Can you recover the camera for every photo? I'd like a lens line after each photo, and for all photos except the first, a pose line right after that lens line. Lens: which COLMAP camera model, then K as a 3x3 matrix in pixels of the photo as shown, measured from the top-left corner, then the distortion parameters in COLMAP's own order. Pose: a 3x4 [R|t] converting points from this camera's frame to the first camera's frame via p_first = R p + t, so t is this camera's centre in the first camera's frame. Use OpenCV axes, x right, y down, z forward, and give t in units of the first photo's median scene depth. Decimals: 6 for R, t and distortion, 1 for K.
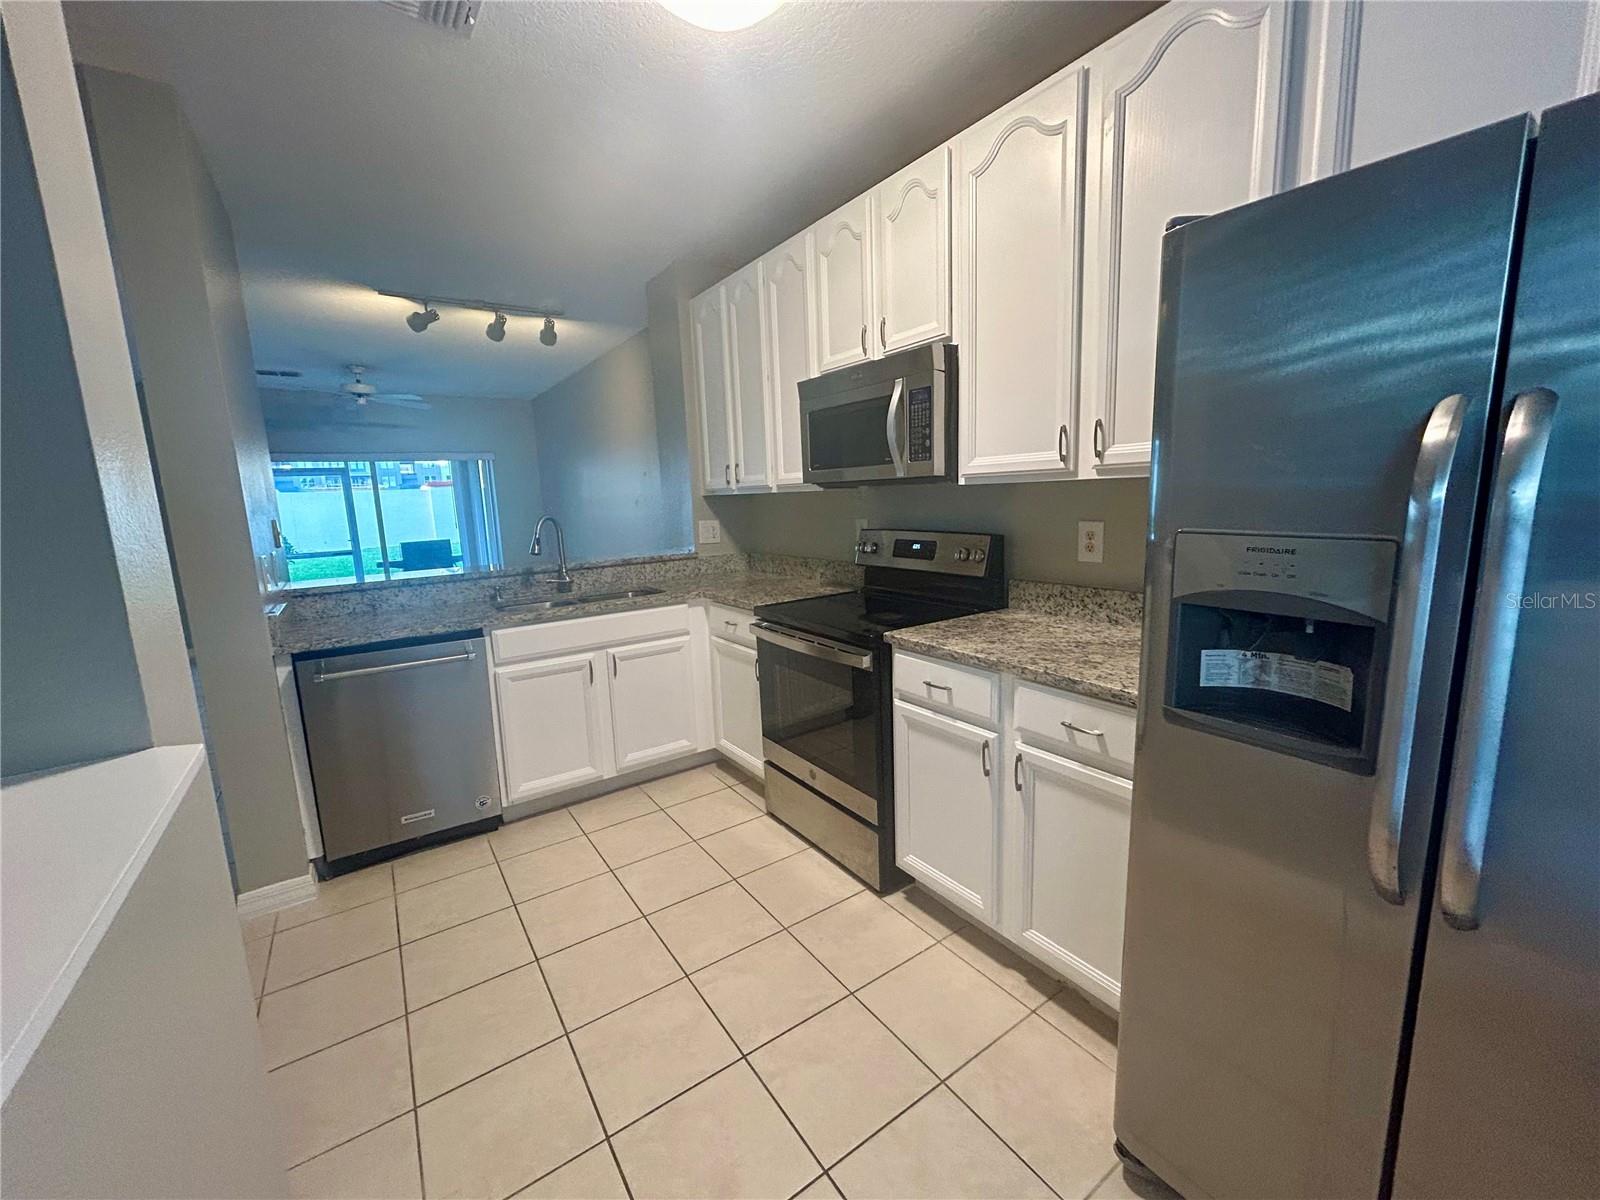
lens RADIAL K [[646.4, 0, 806.2], [0, 646.4, 593.0], [0, 0, 1]] dist [0.000510, 0.000065]
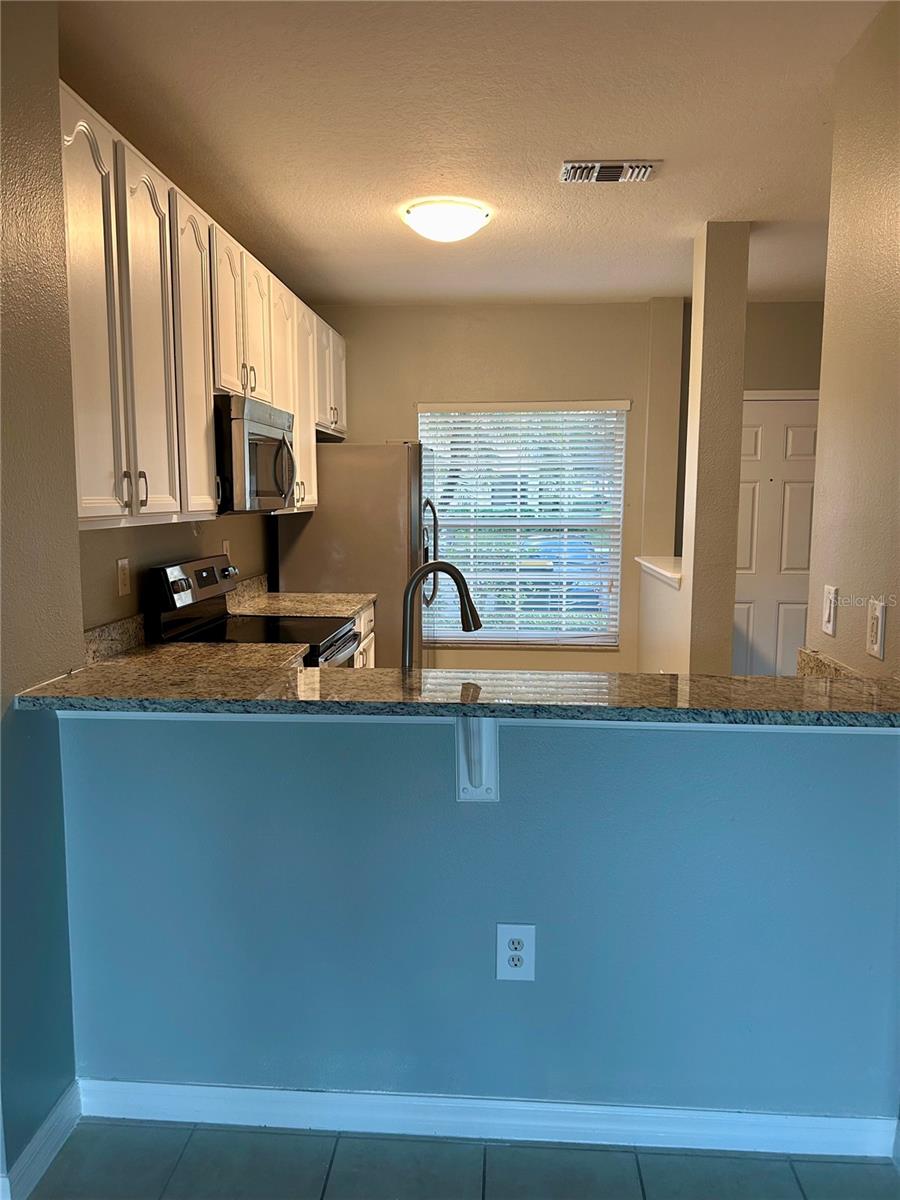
lens RADIAL K [[903.8, 0, 450.0], [0, 903.8, 600.0], [0, 0, 1]] dist [0.055963, -0.066264]
pose [[-0.782226, -0.037068, 0.621891, -0.996432], [0.121779, 0.969874, 0.210986, -0.280018], [-0.610976, 0.240772, -0.754146, 1.805862]]
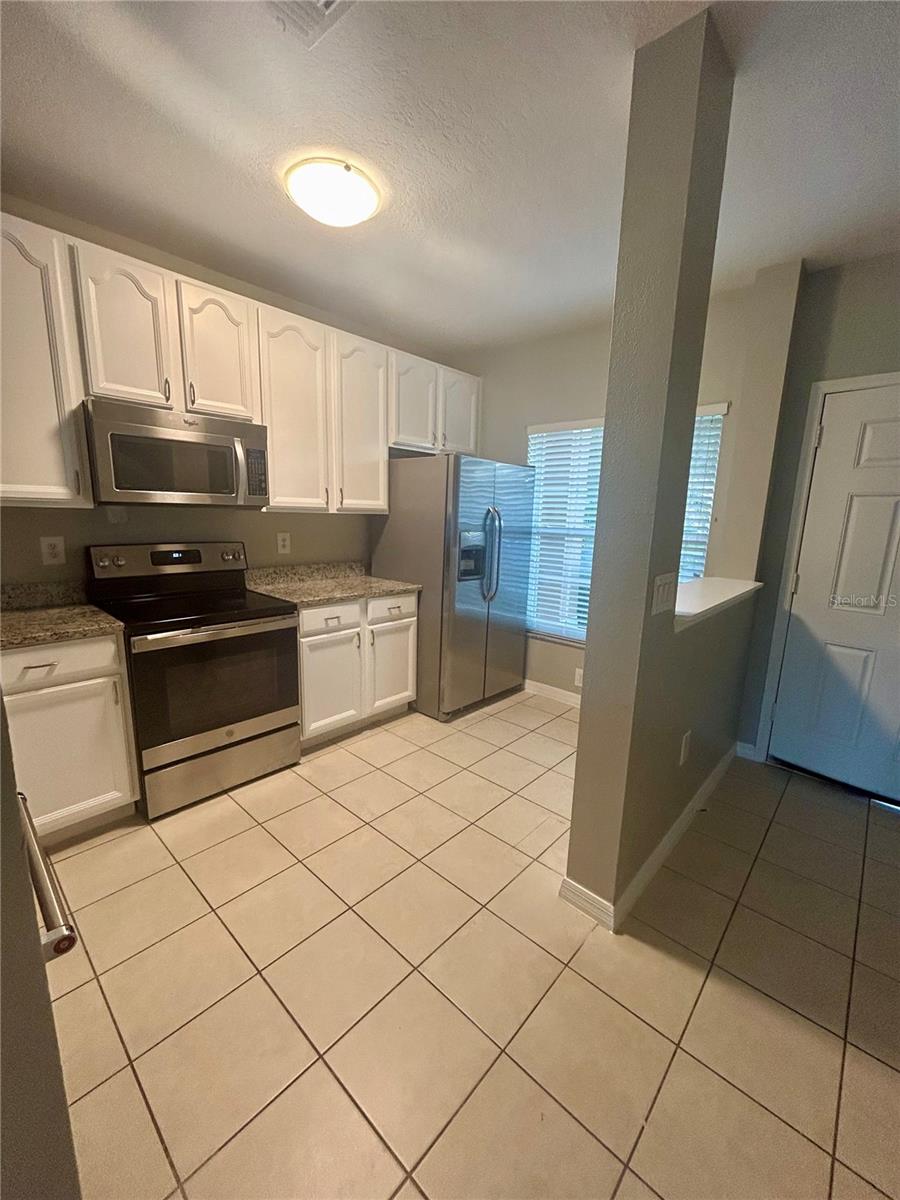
lens RADIAL K [[484.4, 0, 455.6], [0, 484.4, 604.4], [0, 0, 1]] dist [0.000609, 0.000086]
pose [[-0.229986, -0.153300, 0.961044, -0.892561], [0.128103, 0.974154, 0.186048, -0.083144], [-0.964726, 0.165901, -0.204403, 0.655331]]
